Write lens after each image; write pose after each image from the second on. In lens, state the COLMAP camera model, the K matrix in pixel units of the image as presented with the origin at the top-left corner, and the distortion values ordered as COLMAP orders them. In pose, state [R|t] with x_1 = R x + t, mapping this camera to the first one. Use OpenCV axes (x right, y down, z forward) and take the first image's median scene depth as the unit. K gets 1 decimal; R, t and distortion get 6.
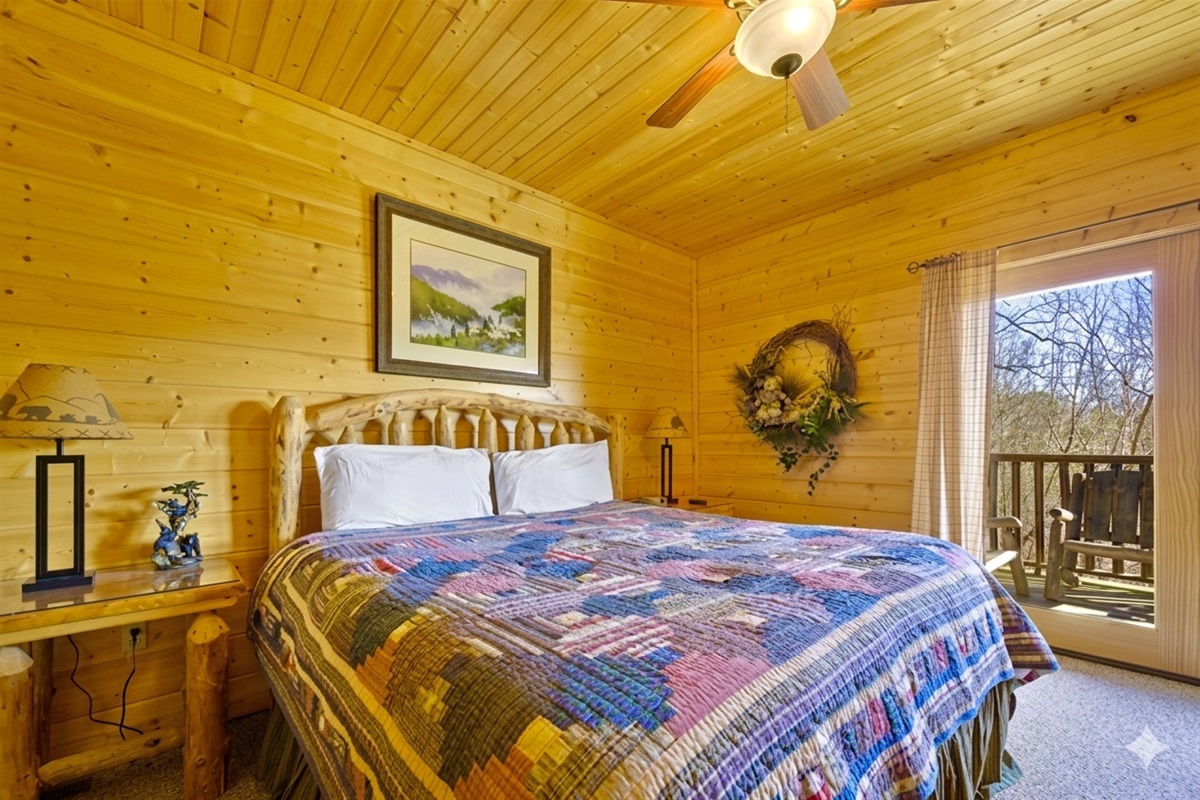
lens RADIAL K [[494.3, 0, 603.8], [0, 494.3, 444.5], [0, 0, 1]] dist [0.000139, 0.000277]
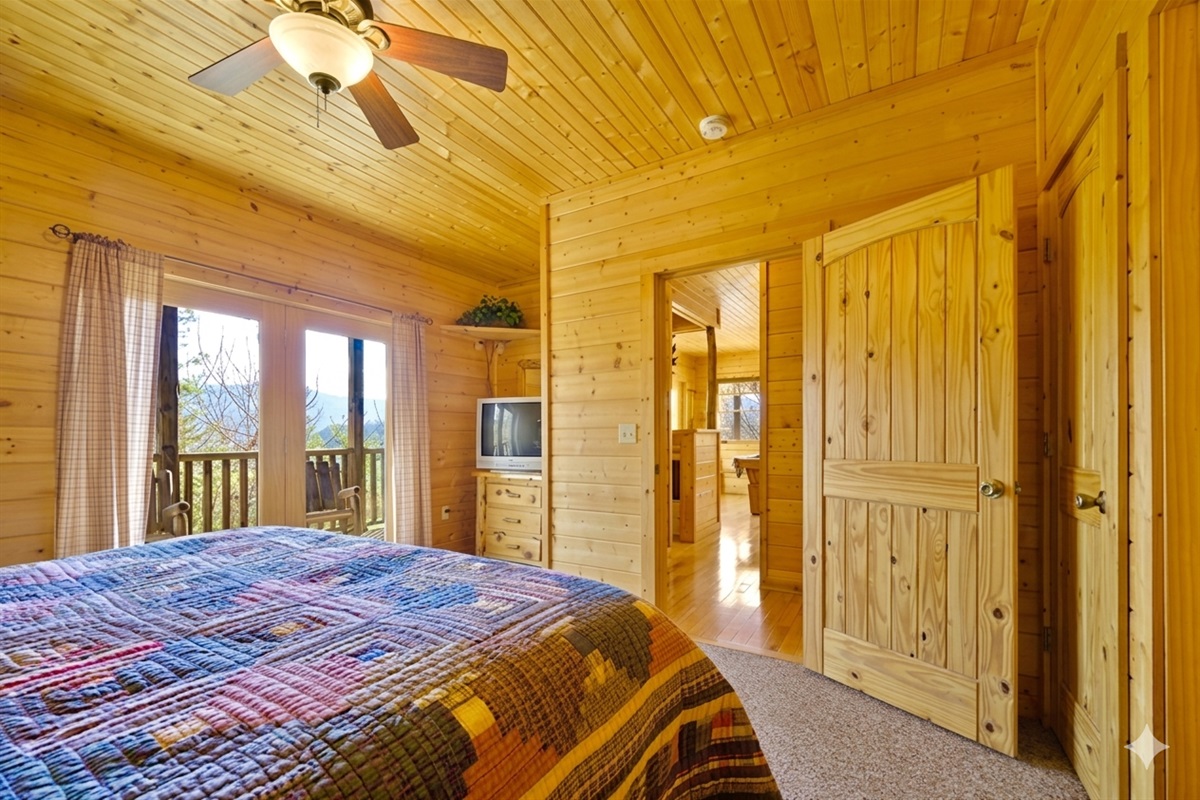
lens RADIAL K [[505.5, 0, 599.1], [0, 505.5, 415.2], [0, 0, 1]] dist [-0.002804, -0.000261]
pose [[-0.281625, 0.052139, 0.958107, -0.525911], [0.012745, 0.998638, -0.050598, 0.003189], [-0.959440, -0.002039, -0.281906, 0.478296]]
